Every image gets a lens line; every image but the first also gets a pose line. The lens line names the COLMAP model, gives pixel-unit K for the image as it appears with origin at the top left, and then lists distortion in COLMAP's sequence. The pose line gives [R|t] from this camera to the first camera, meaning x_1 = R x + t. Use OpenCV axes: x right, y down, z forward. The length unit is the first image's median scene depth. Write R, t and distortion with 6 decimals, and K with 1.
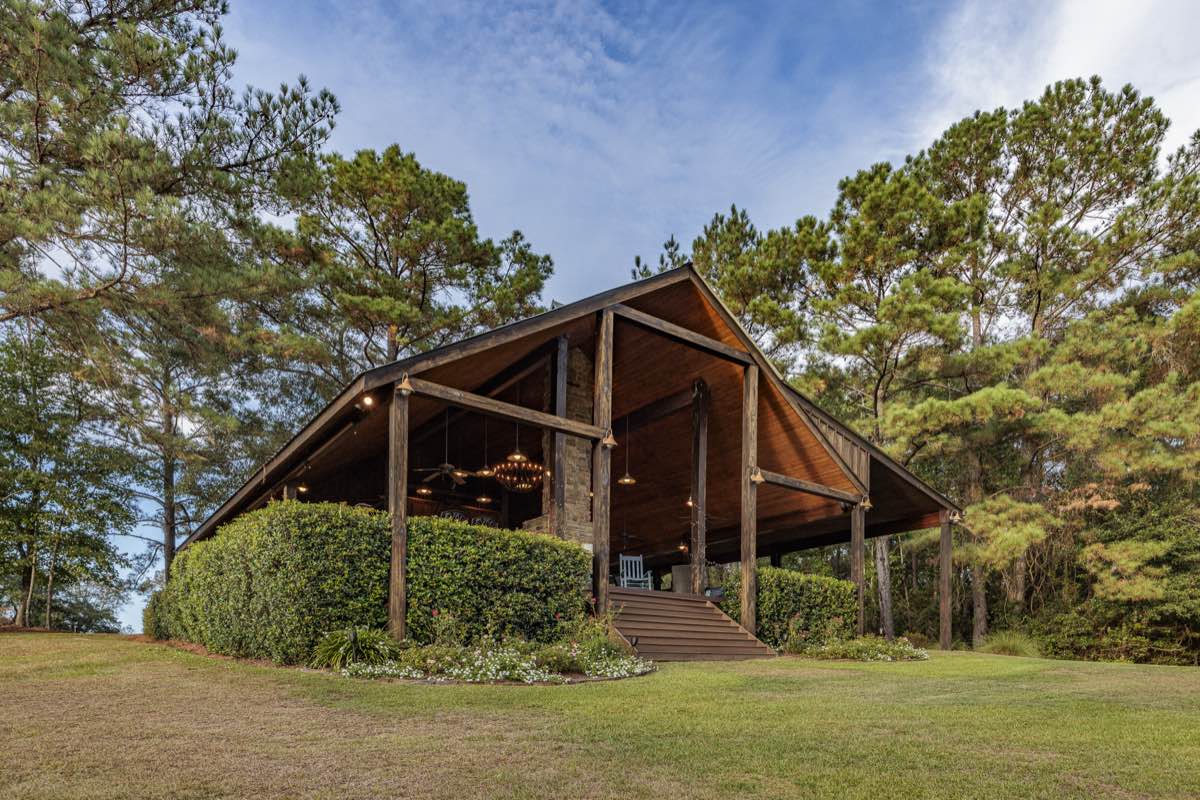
lens RADIAL K [[544.4, 0, 600.5], [0, 544.4, 468.0], [0, 0, 1]] dist [-0.002134, 0.000167]
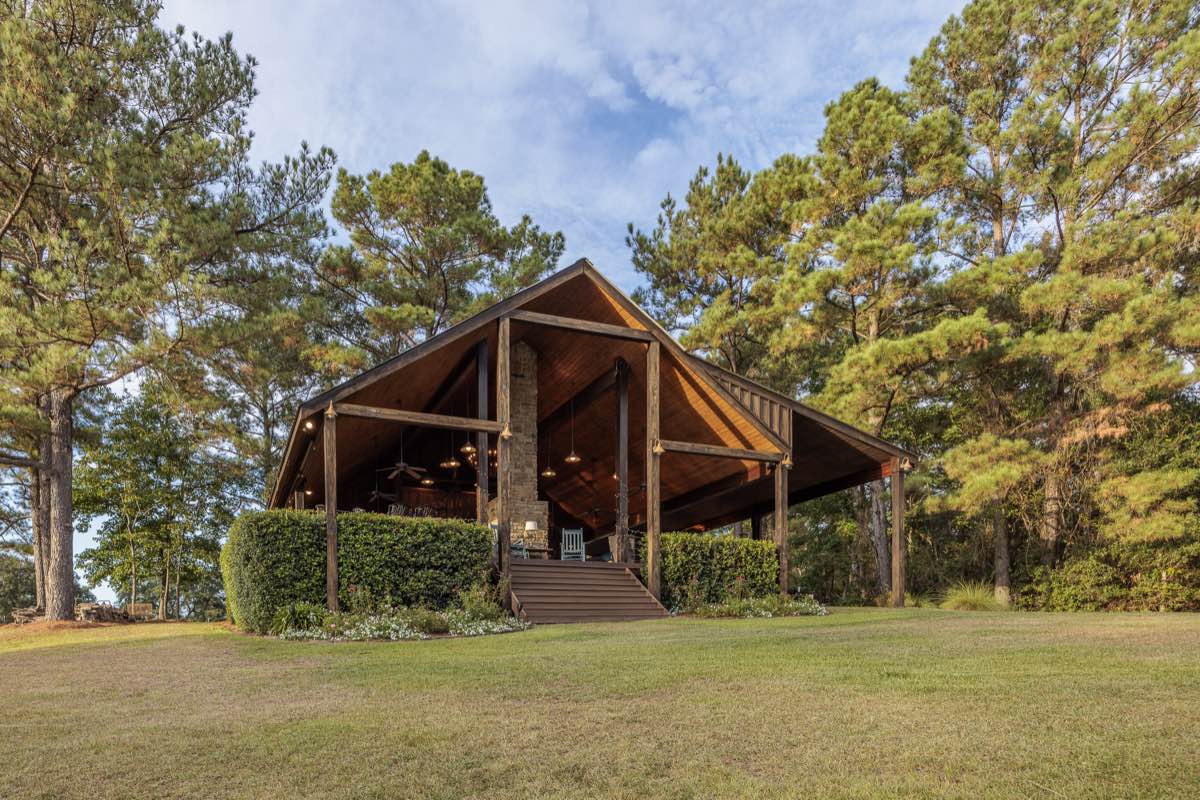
lens RADIAL K [[620.0, 0, 600.0], [0, 620.0, 400.0], [0, 0, 1]] dist [0.001767, -0.000349]
pose [[0.963607, -0.117718, -0.240009, 0.437021], [0.108018, 0.992723, -0.053227, -0.022439], [0.244528, 0.025364, 0.969310, -0.185763]]
